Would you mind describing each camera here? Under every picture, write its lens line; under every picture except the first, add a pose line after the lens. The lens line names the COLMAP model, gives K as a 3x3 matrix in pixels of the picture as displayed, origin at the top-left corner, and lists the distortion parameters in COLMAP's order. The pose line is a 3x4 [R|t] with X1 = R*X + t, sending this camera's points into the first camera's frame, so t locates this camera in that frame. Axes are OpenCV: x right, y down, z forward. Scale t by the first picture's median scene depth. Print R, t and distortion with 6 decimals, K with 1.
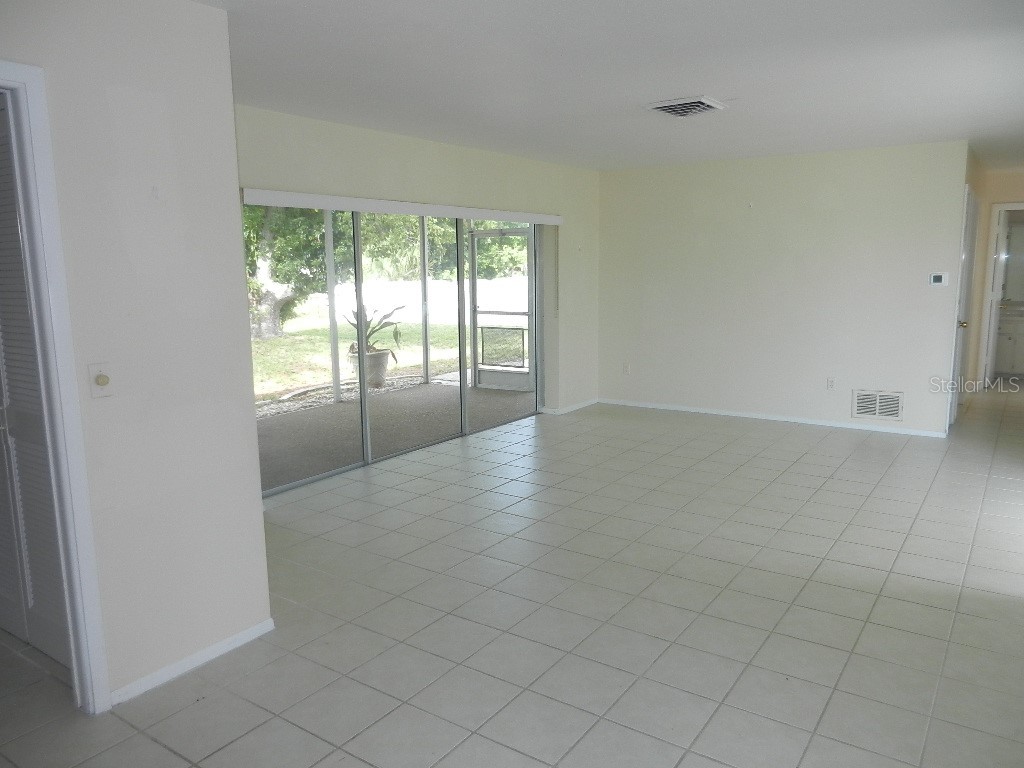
lens RADIAL K [[752.8, 0, 509.7], [0, 752.8, 380.9], [0, 0, 1]] dist [-0.008892, 0.010168]
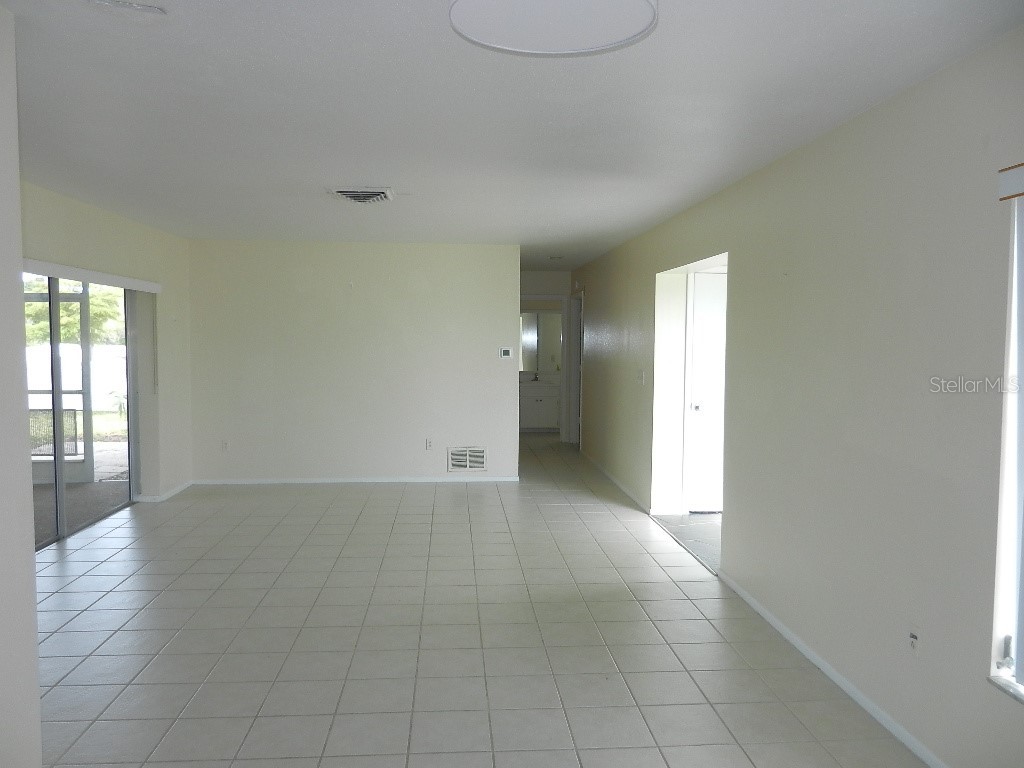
lens RADIAL K [[752.8, 0, 509.7], [0, 752.8, 380.9], [0, 0, 1]] dist [-0.008892, 0.010168]
pose [[0.773670, -0.018071, 0.633330, -0.133961], [0.081743, 0.994086, -0.071492, -0.000004], [-0.628293, 0.107081, 0.770572, 0.025572]]
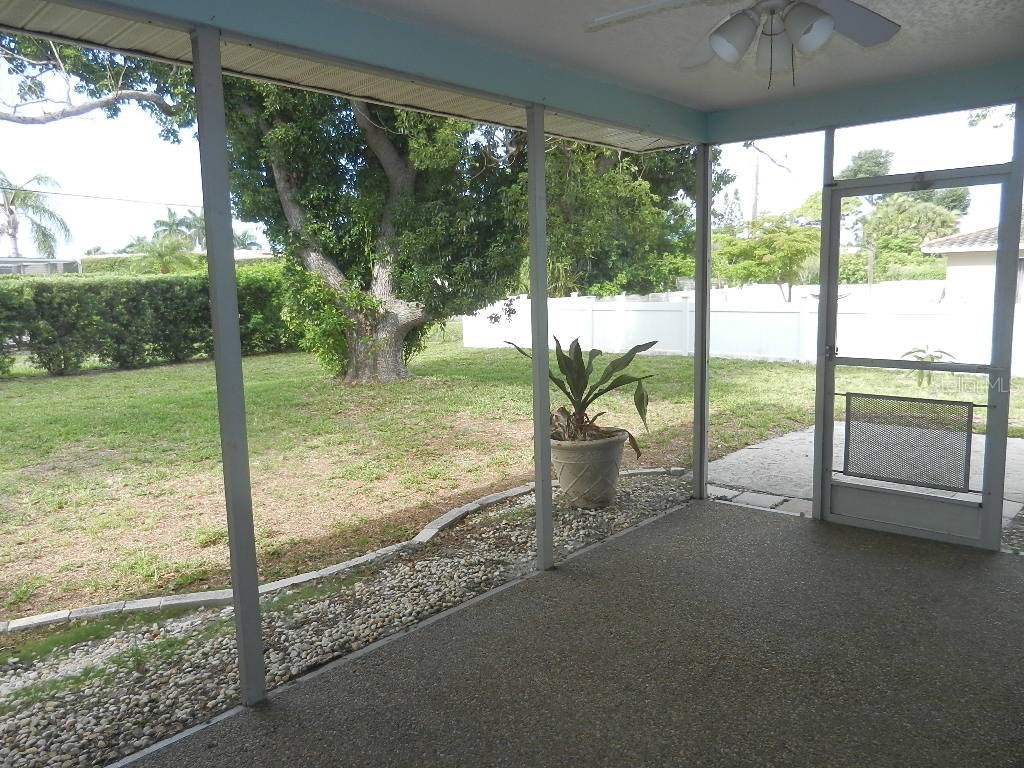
lens RADIAL K [[752.8, 0, 509.7], [0, 752.8, 380.9], [0, 0, 1]] dist [-0.008892, 0.010168]
pose [[0.990086, 0.009582, -0.140138, -0.174411], [-0.012653, 0.999699, -0.021042, -0.066266], [0.139895, 0.022607, 0.989908, 0.515836]]
